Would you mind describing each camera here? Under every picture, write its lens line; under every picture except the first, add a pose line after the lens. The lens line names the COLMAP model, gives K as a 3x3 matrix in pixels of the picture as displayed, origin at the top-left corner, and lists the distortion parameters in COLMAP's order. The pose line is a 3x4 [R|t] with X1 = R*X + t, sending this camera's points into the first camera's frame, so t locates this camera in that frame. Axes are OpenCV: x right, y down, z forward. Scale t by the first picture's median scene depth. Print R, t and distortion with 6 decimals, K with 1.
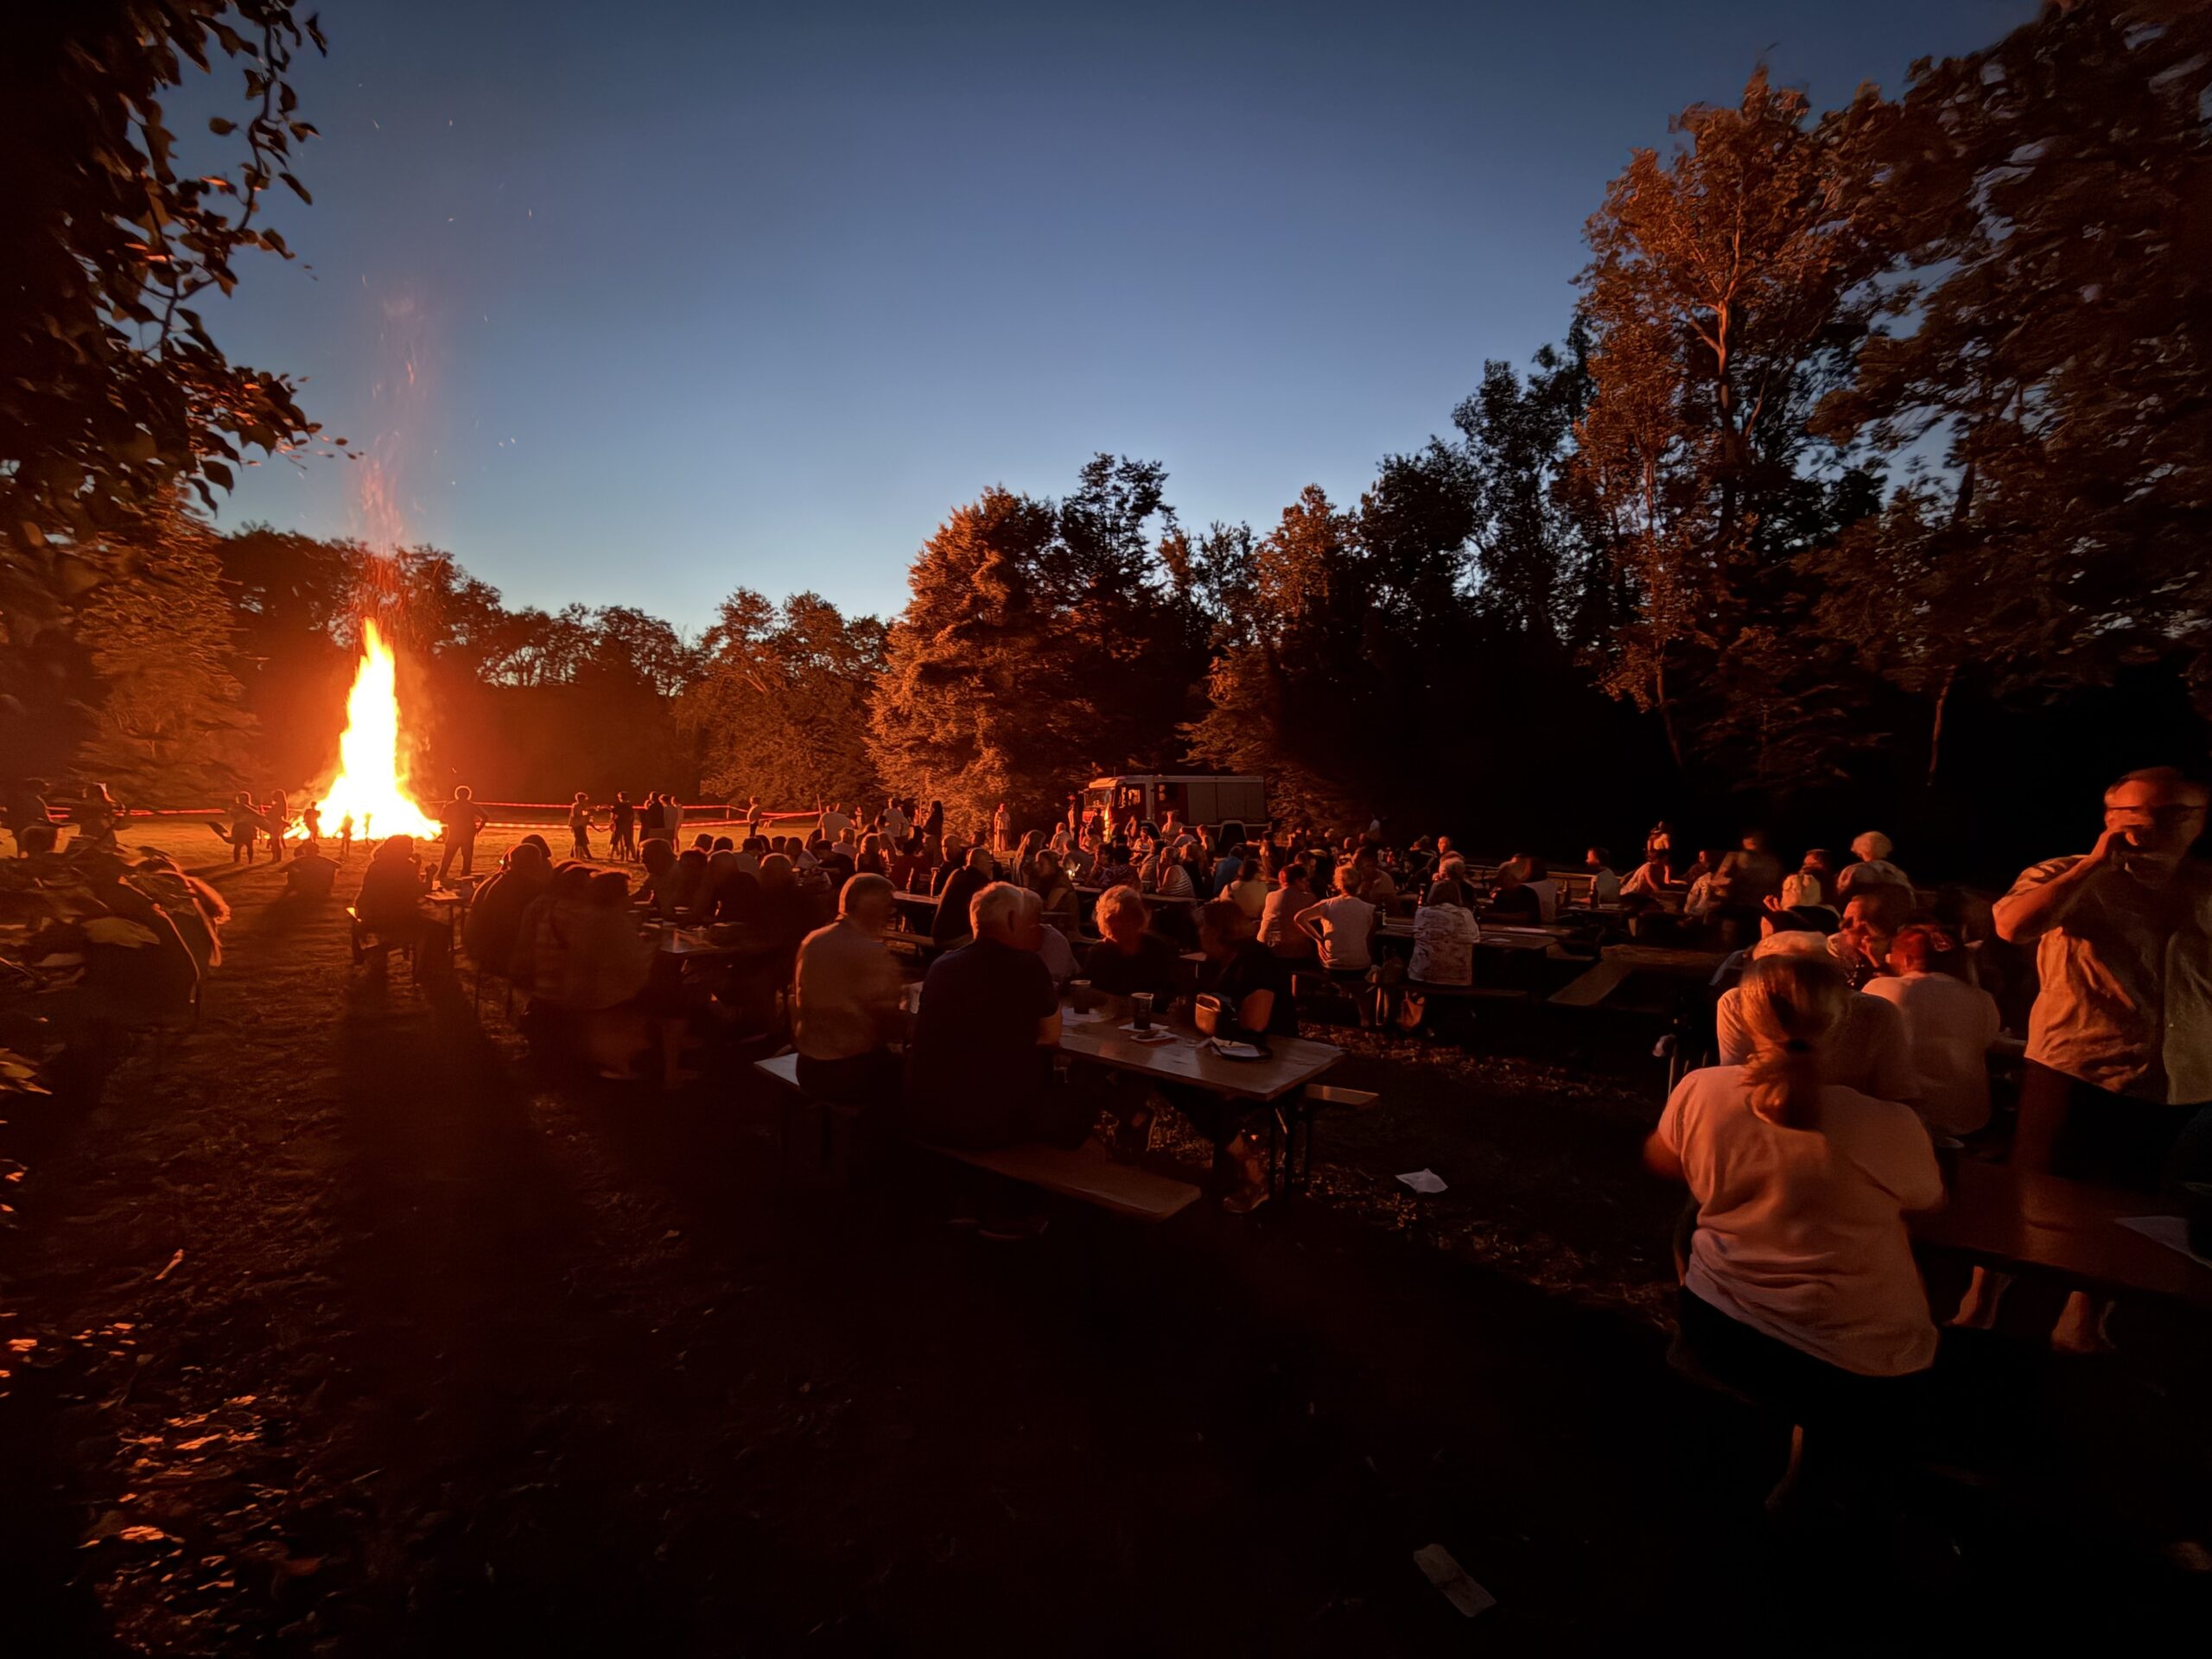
lens RADIAL K [[890.2, 0, 1107.0], [0, 890.2, 823.8], [0, 0, 1]] dist [0.000597, -0.000005]
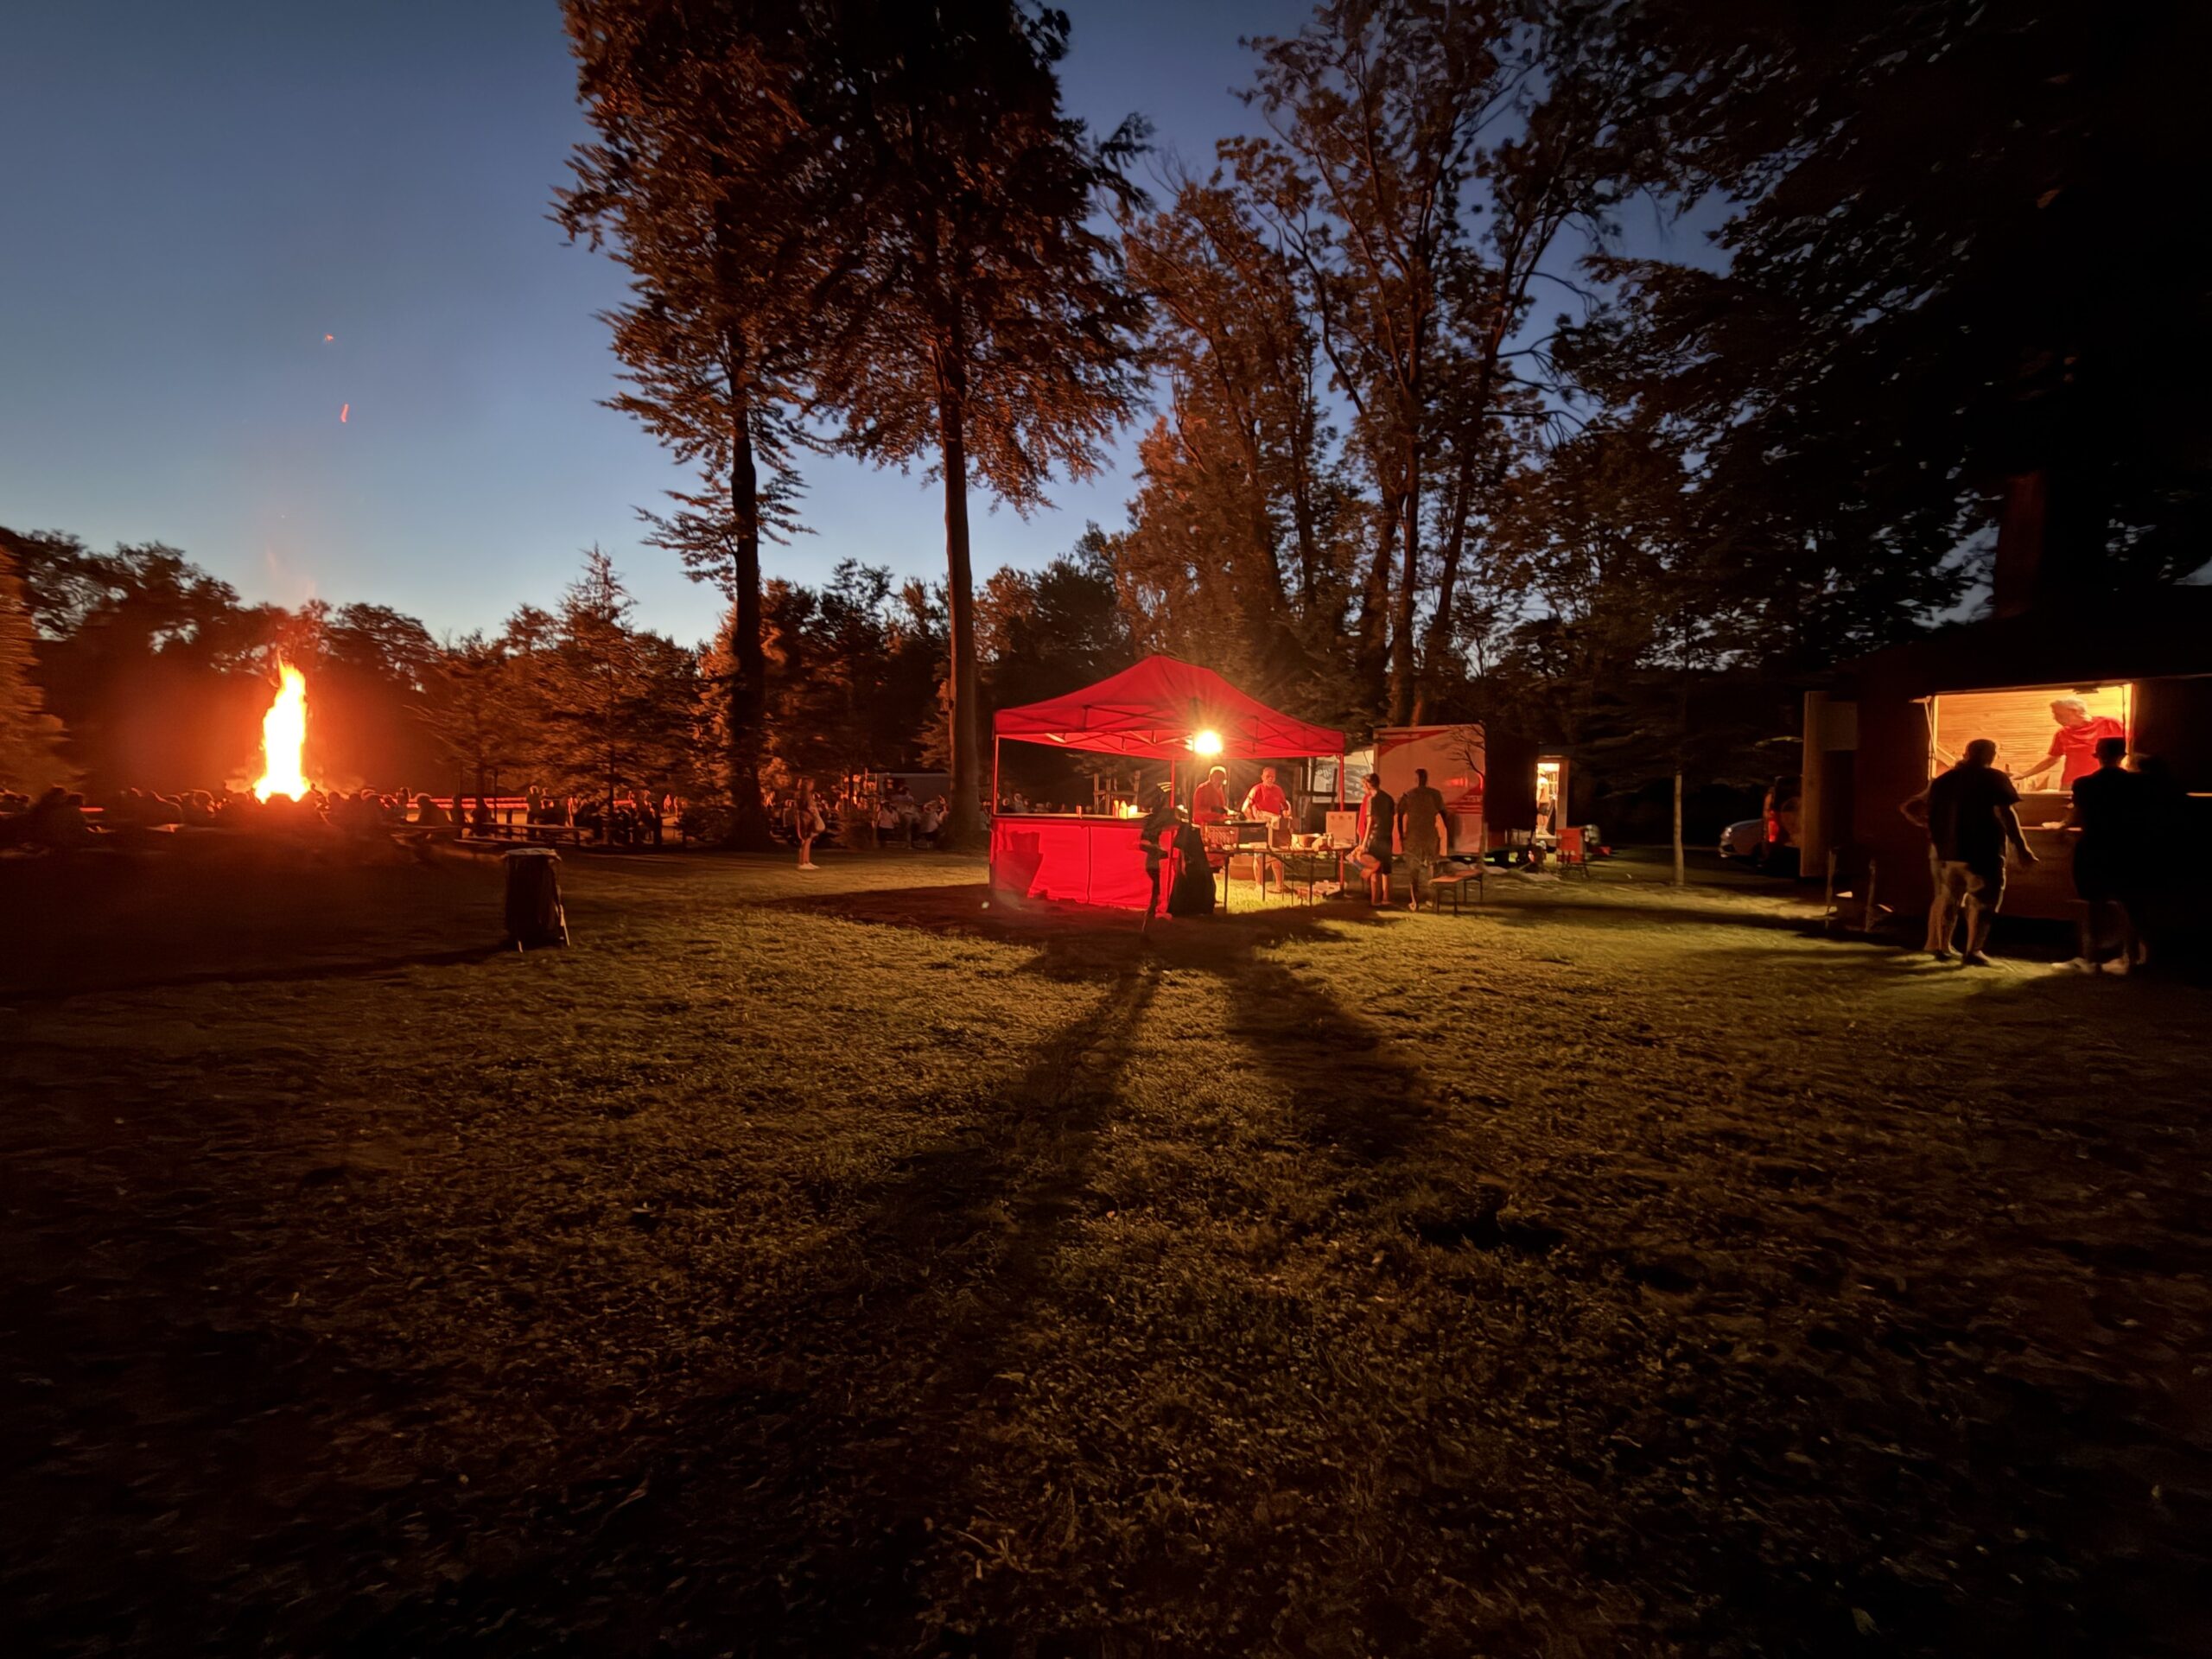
lens RADIAL K [[890.2, 0, 1099.6], [0, 890.2, 833.7], [0, 0, 1]] dist [0.000597, -0.000005]
pose [[0.970881, -0.027371, 0.237992, 0.018613], [0.021171, 0.999368, 0.028569, 0.007709], [-0.238623, -0.022699, 0.970847, -0.294421]]
